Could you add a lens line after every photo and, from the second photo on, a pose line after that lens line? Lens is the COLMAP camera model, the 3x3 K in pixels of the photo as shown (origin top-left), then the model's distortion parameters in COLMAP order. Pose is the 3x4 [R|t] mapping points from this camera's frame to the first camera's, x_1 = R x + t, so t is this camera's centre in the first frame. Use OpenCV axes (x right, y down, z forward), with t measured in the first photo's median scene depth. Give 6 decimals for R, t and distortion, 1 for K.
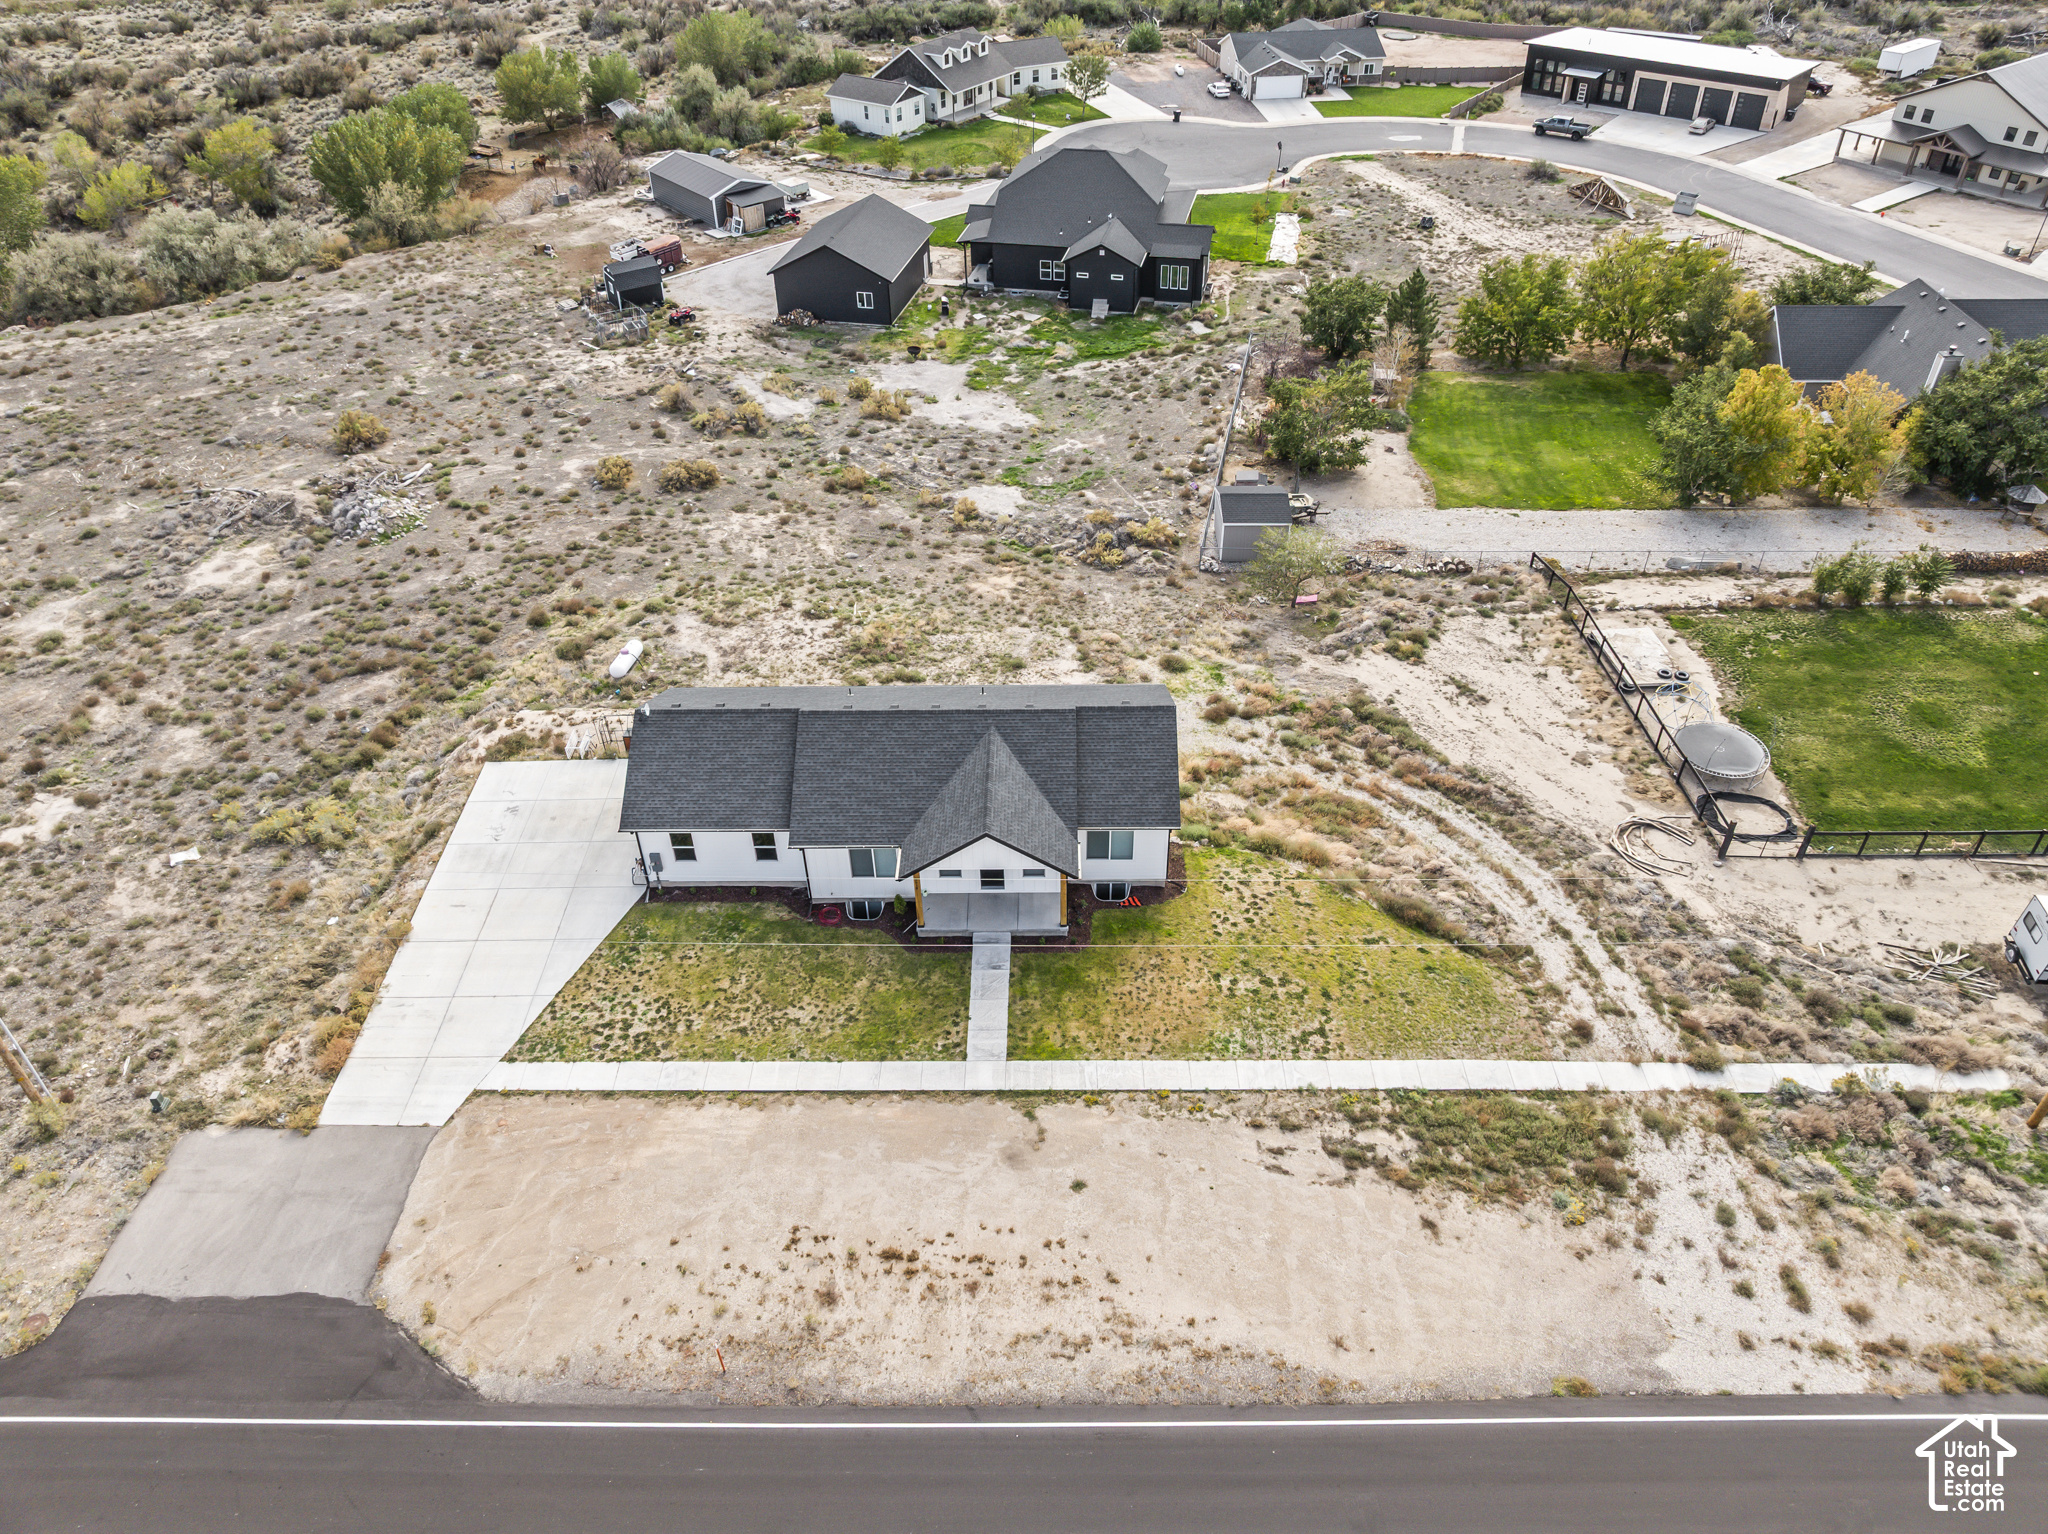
lens RADIAL K [[1443.9, 0, 1038.3], [0, 1443.9, 775.3], [0, 0, 1]] dist [-0.046670, 0.011136]
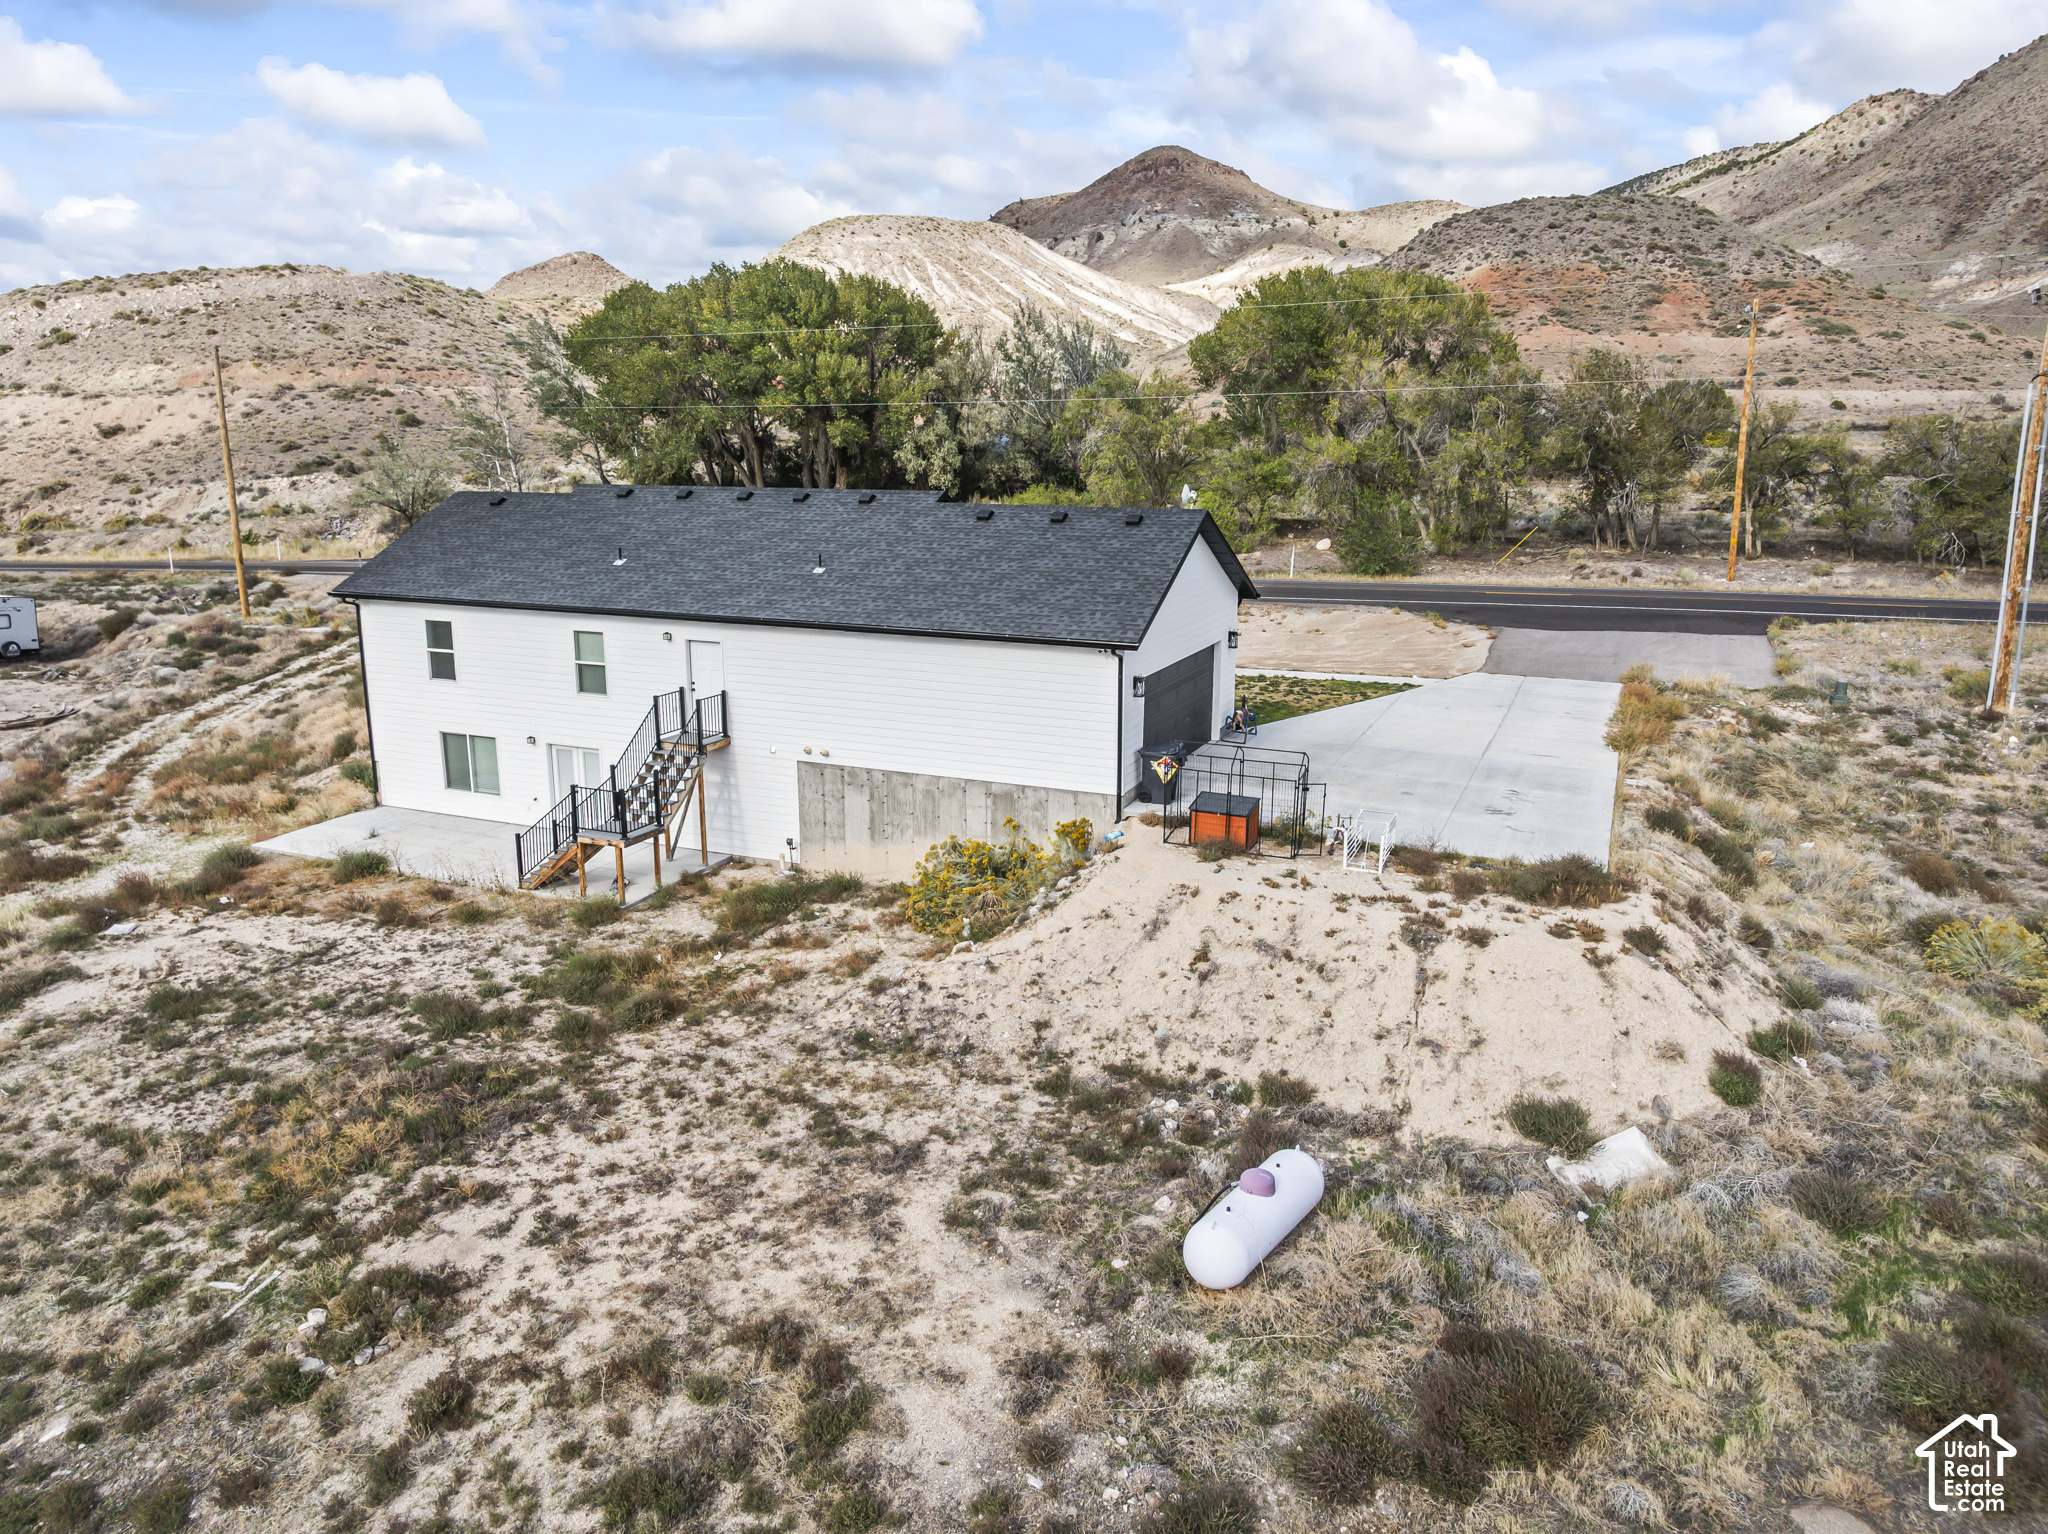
lens RADIAL K [[1443.9, 0, 1035.5], [0, 1443.9, 768.9], [0, 0, 1]] dist [-0.046670, 0.011136]
pose [[-0.922245, -0.078126, 0.378629, -0.484925], [0.253143, 0.618190, 0.744150, -0.455510], [-0.292202, 0.782136, -0.550346, 1.558000]]
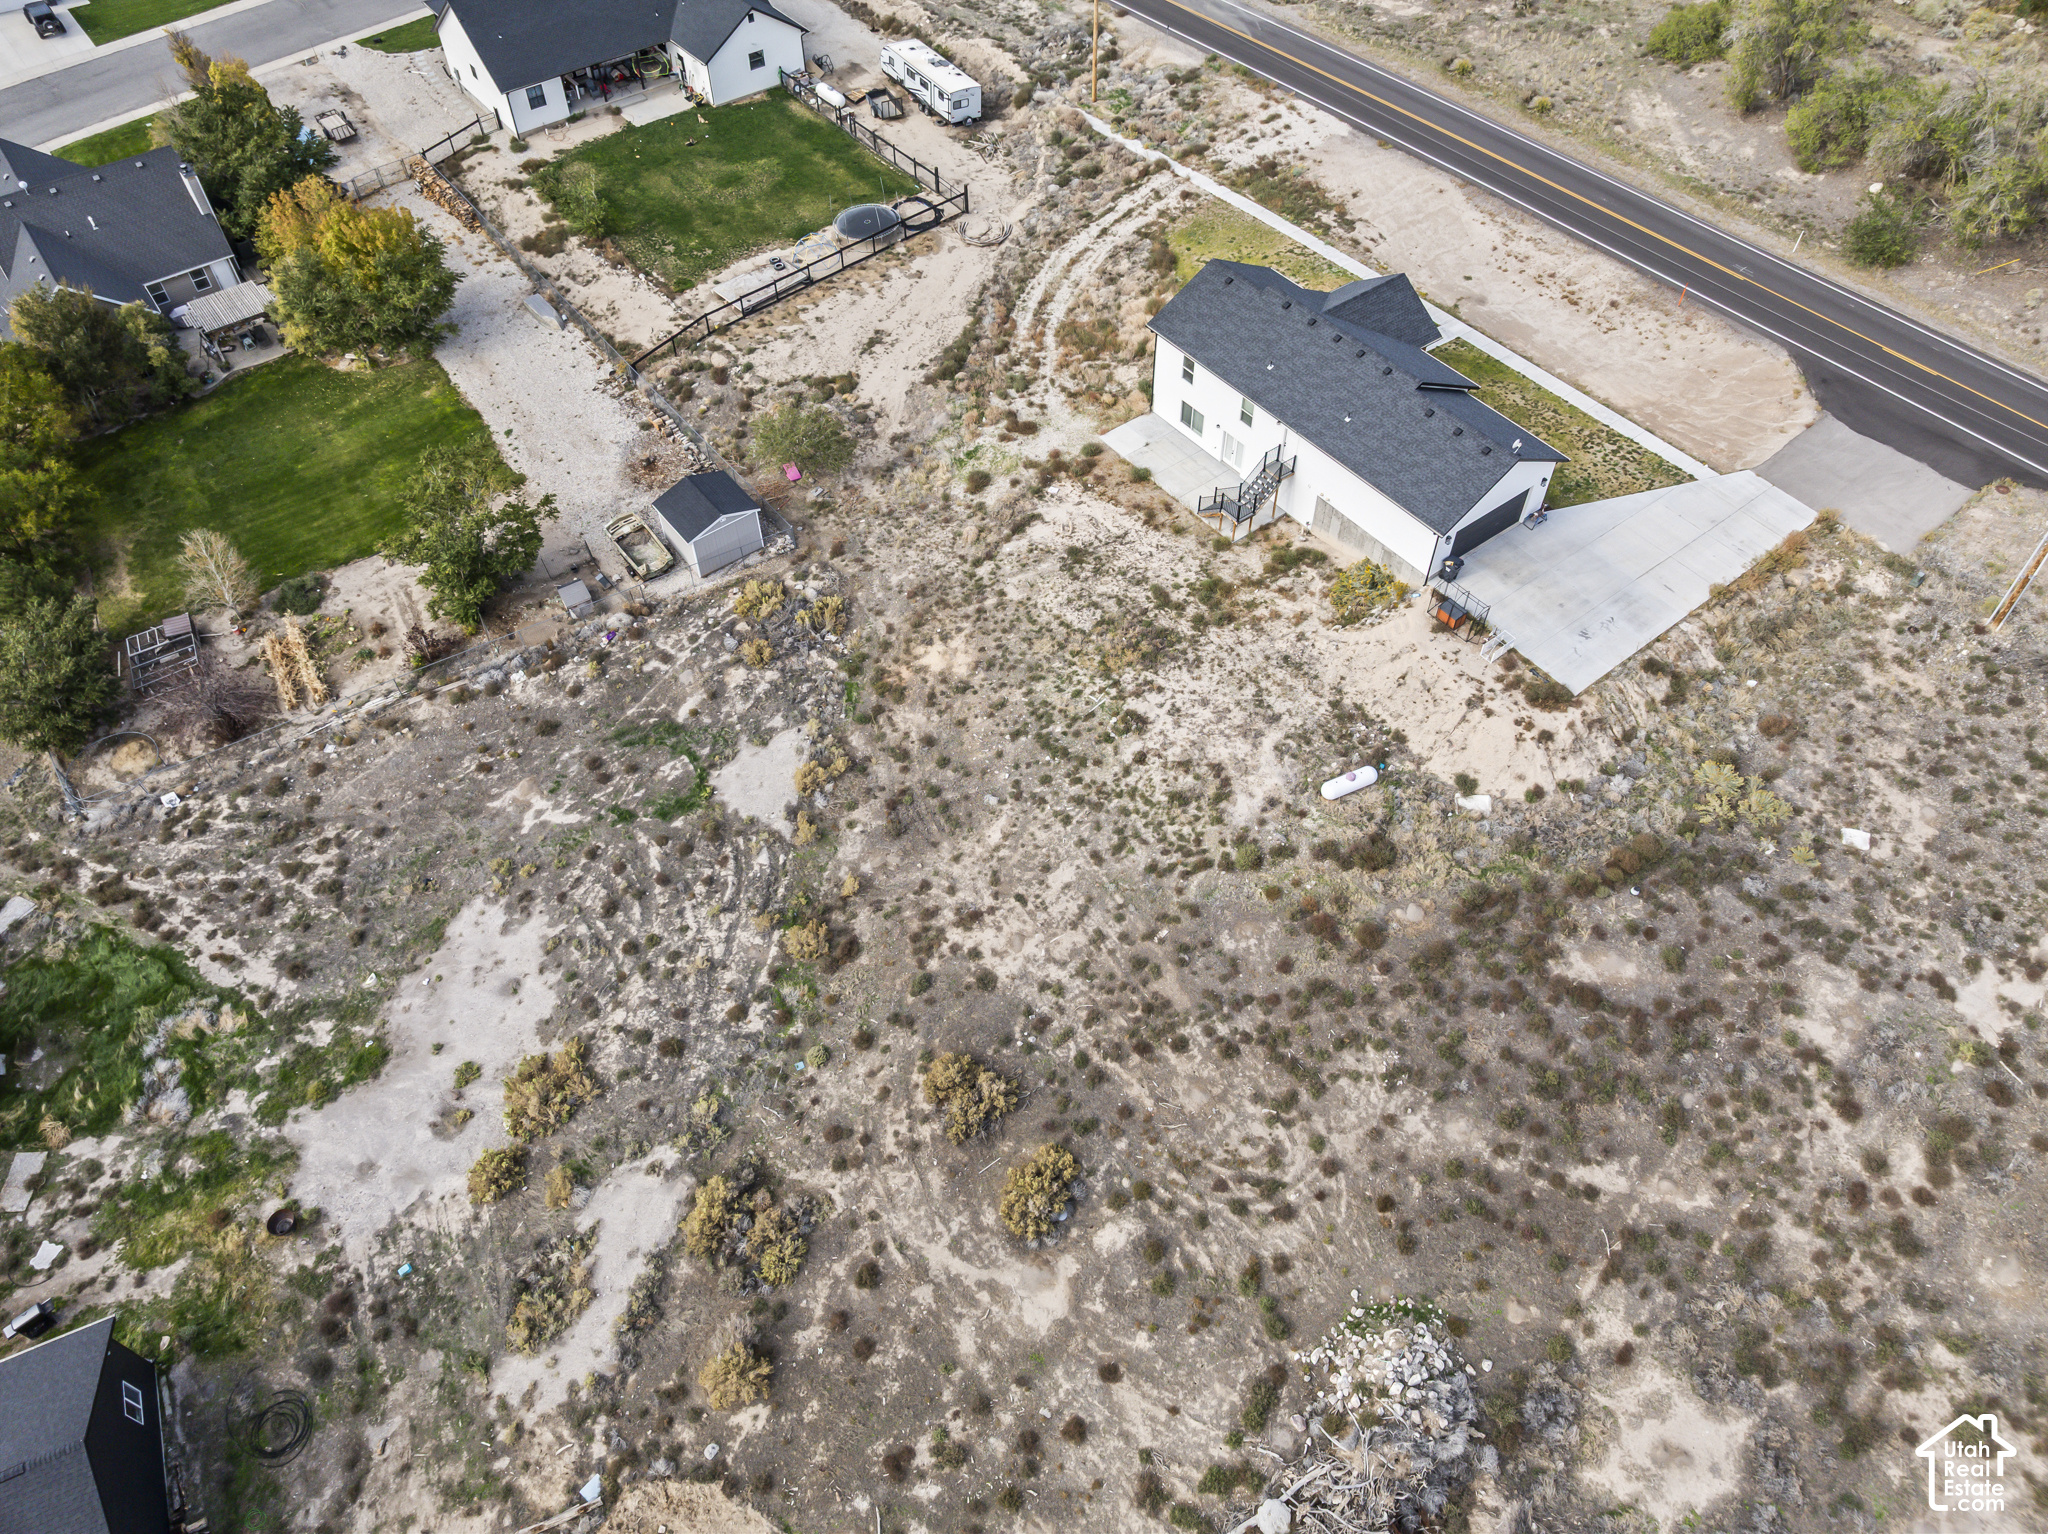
lens RADIAL K [[1443.9, 0, 1030.9], [0, 1443.9, 758.4], [0, 0, 1]] dist [-0.046670, 0.011136]
pose [[-0.612538, -0.598817, 0.515961, -0.879323], [0.511000, 0.198015, 0.836462, -1.320730], [-0.603056, 0.776020, 0.184704, 1.354108]]
